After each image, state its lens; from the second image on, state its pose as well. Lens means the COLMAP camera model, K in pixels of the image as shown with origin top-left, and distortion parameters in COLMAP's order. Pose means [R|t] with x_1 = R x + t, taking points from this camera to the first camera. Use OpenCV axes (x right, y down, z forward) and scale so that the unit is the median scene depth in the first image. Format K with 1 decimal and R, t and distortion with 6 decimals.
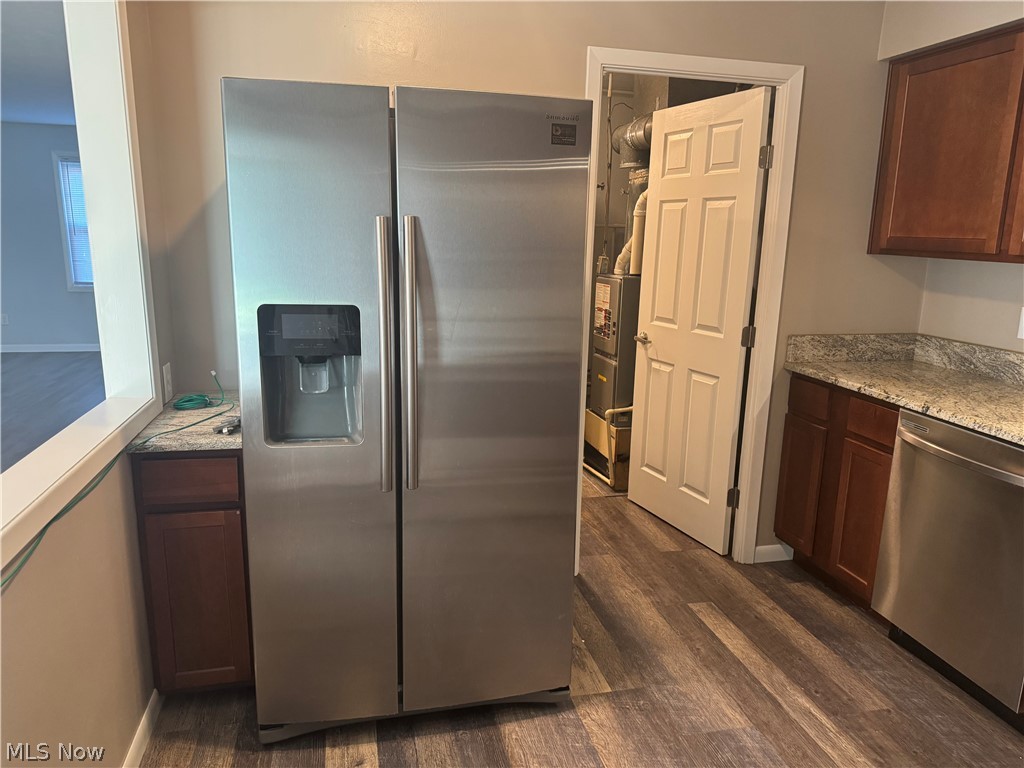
lens RADIAL K [[727.9, 0, 509.5], [0, 727.9, 386.6], [0, 0, 1]] dist [0.088400, -0.111043]
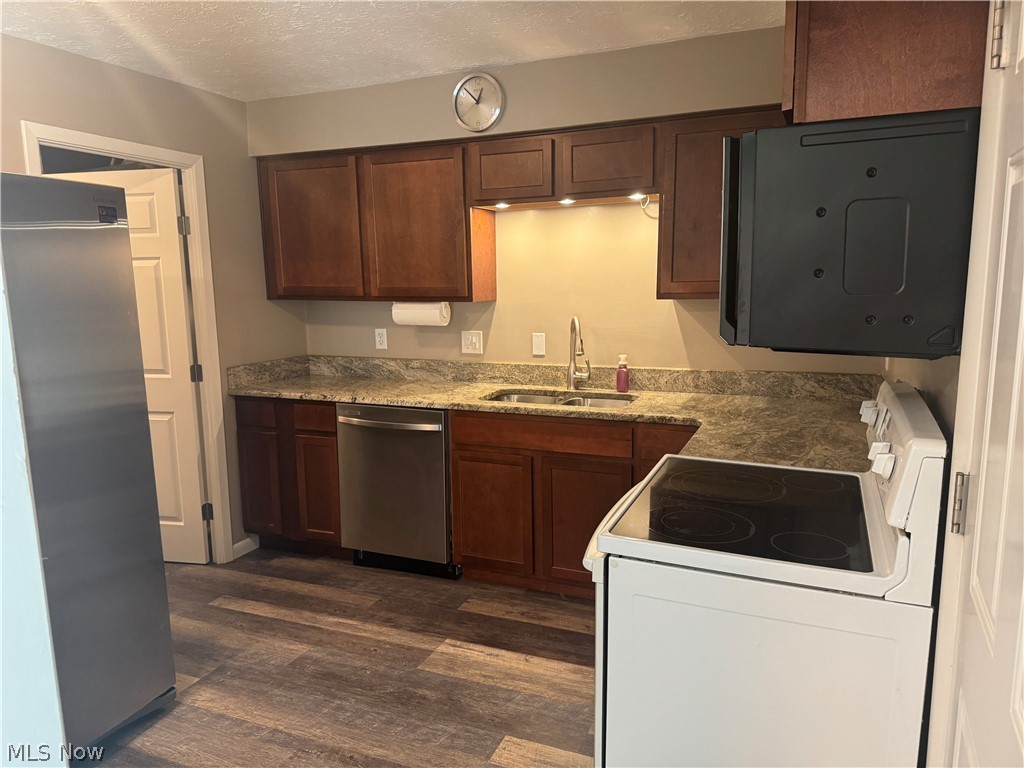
lens RADIAL K [[727.9, 0, 511.3], [0, 727.9, 385.0], [0, 0, 1]] dist [0.088400, -0.111043]
pose [[0.593418, -0.148017, 0.791168, -0.369840], [0.195163, 0.980074, 0.036976, 0.007156], [-0.780876, 0.132464, 0.610480, -0.142493]]
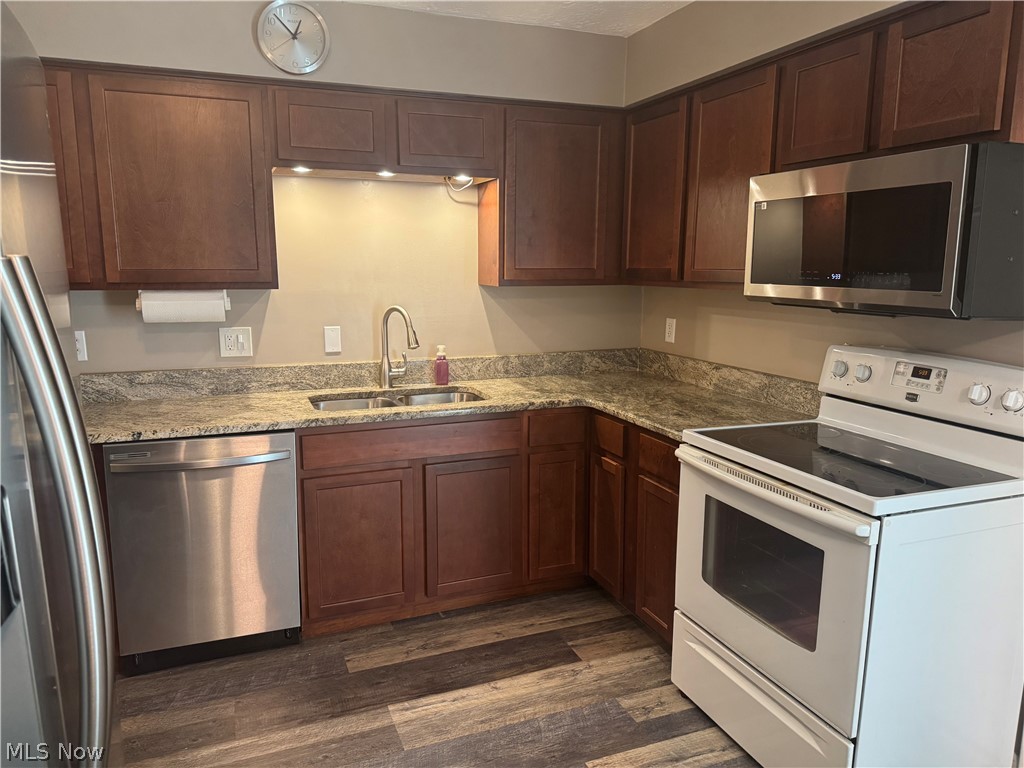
lens RADIAL K [[727.9, 0, 514.2], [0, 727.9, 385.2], [0, 0, 1]] dist [0.088400, -0.111043]
pose [[-0.147688, -0.183694, 0.971826, -0.432726], [0.202017, 0.956282, 0.211456, -0.128984], [-0.968183, 0.227555, -0.104122, 0.516752]]
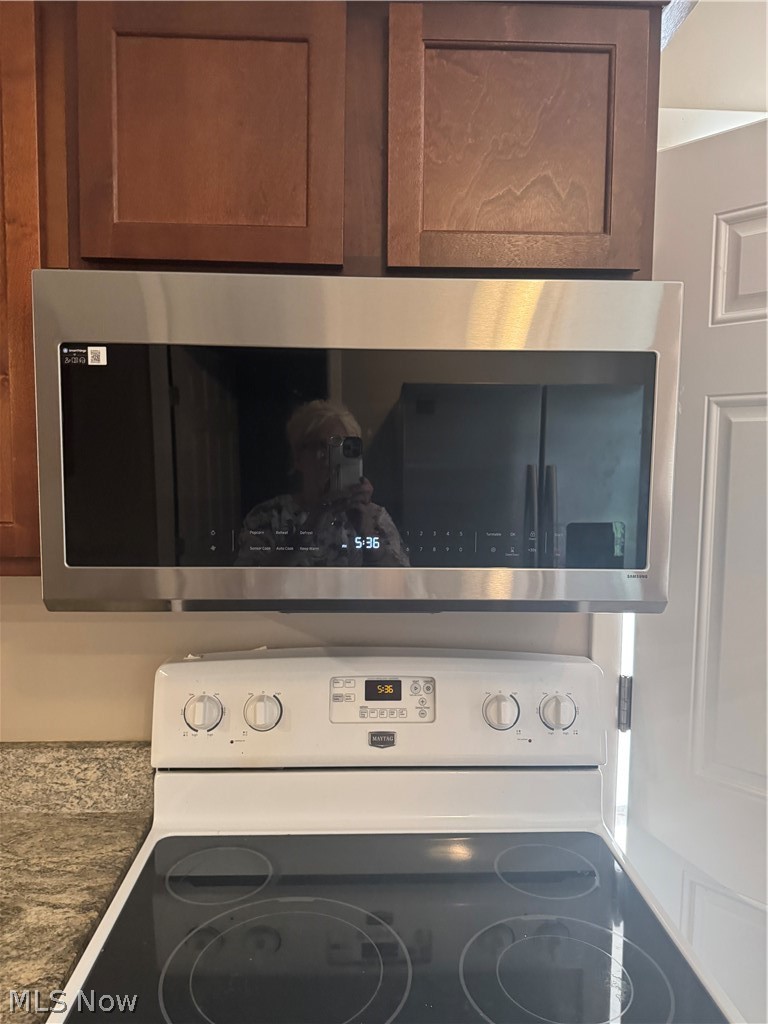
lens RADIAL K [[727.9, 0, 379.4], [0, 727.9, 503.7], [0, 0, 1]] dist [0.088400, -0.111043]
pose [[-0.979939, -0.037167, 0.195801, 0.214508], [0.022222, 0.955954, 0.292674, -0.119962], [-0.198054, 0.291153, -0.935951, 0.381934]]
